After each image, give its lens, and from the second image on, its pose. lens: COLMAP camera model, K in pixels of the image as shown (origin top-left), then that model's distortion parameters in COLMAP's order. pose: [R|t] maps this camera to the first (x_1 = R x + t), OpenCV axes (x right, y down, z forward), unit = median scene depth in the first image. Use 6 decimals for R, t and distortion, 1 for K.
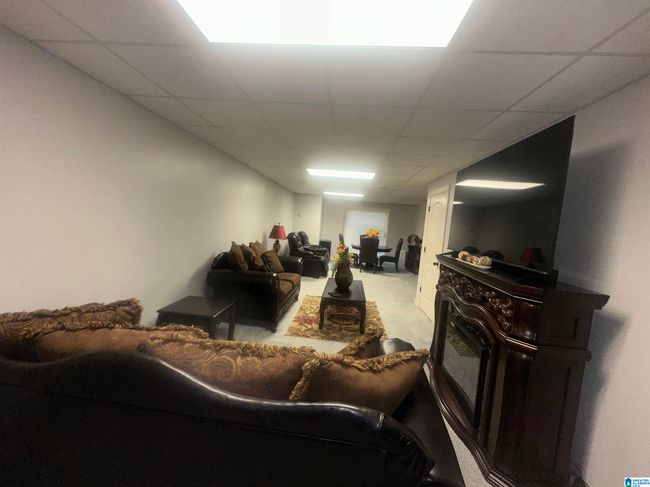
lens RADIAL K [[260.5, 0, 325.0], [0, 260.5, 243.5], [0, 0, 1]] dist [0.000671, 0.000092]
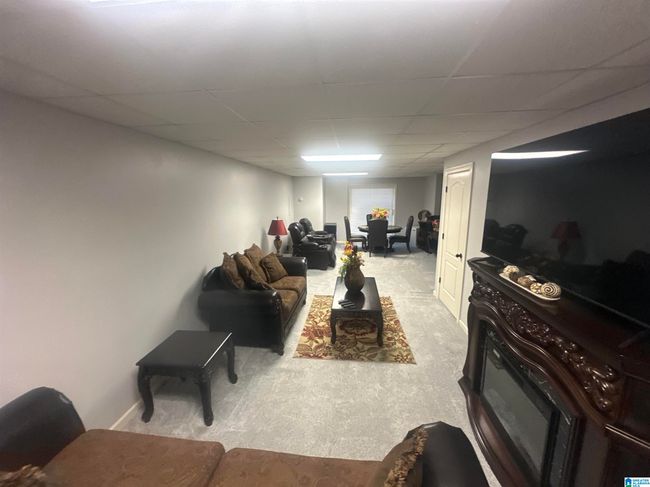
lens RADIAL K [[260.5, 0, 325.0], [0, 260.5, 243.5], [0, 0, 1]] dist [0.000671, 0.000092]
pose [[0.995719, -0.088083, -0.028024, 0.008145], [0.090488, 0.990758, 0.101044, -0.084003], [0.018865, -0.103147, 0.994487, 0.122387]]
